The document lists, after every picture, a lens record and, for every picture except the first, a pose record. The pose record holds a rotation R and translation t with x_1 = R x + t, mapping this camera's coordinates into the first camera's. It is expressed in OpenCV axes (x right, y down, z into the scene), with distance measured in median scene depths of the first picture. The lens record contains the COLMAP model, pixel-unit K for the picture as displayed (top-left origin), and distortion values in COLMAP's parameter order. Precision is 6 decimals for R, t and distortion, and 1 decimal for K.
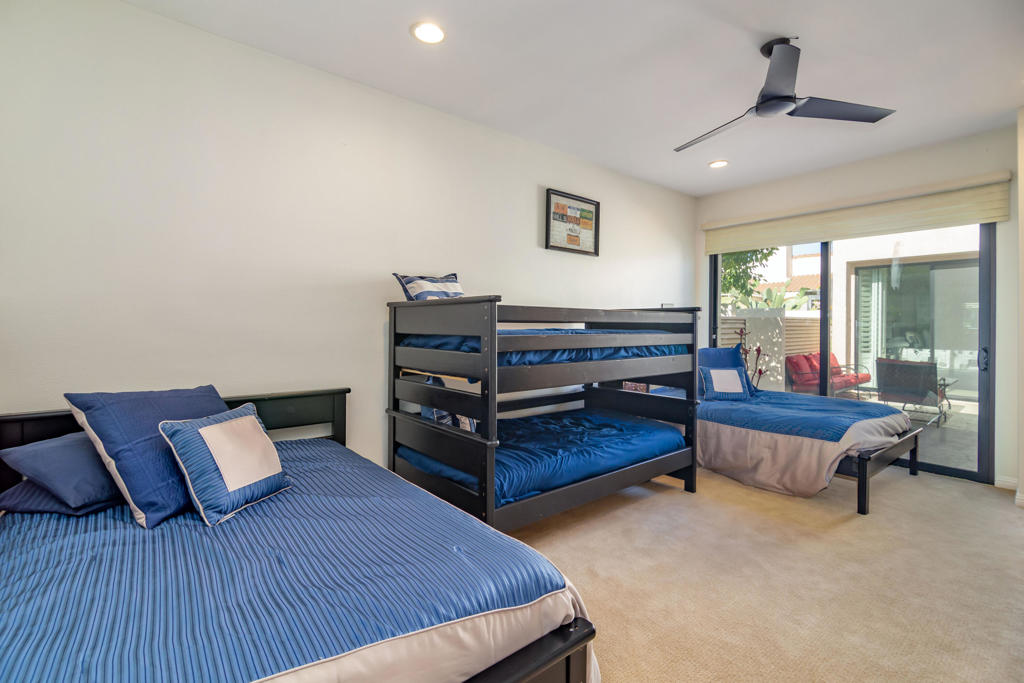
lens RADIAL K [[471.7, 0, 510.3], [0, 471.7, 331.1], [0, 0, 1]] dist [-0.000153, -0.003531]
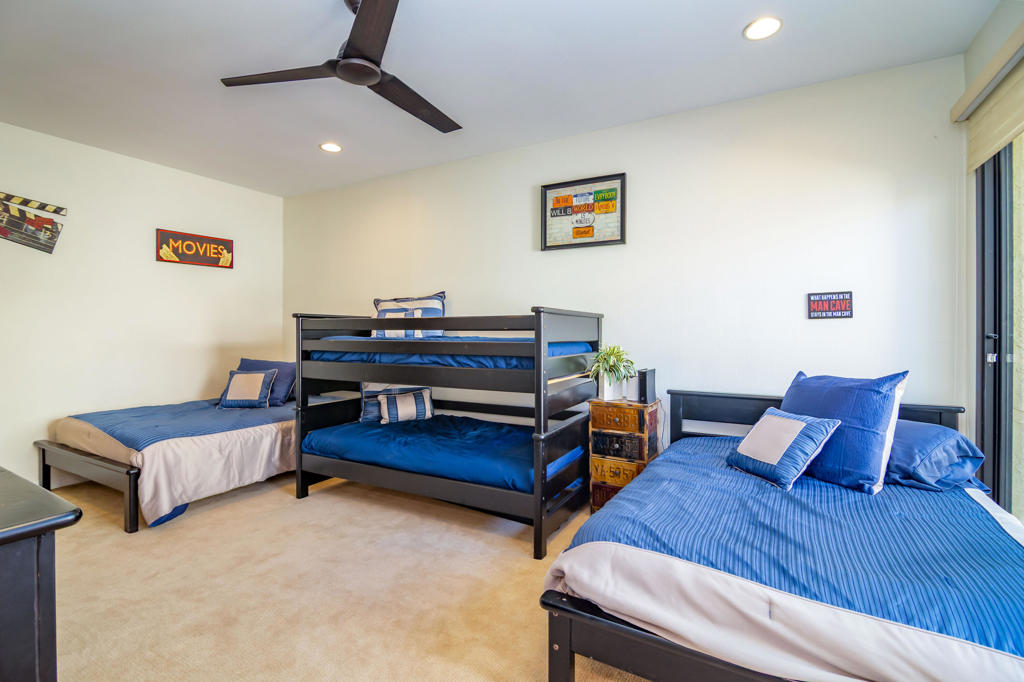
lens RADIAL K [[471.7, 0, 512.2], [0, 471.7, 343.3], [0, 0, 1]] dist [-0.000153, -0.003531]
pose [[0.373301, 0.010931, -0.927646, 0.878912], [-0.011828, 0.999905, 0.007023, 0.001780], [0.927635, 0.008351, 0.373395, 0.571118]]
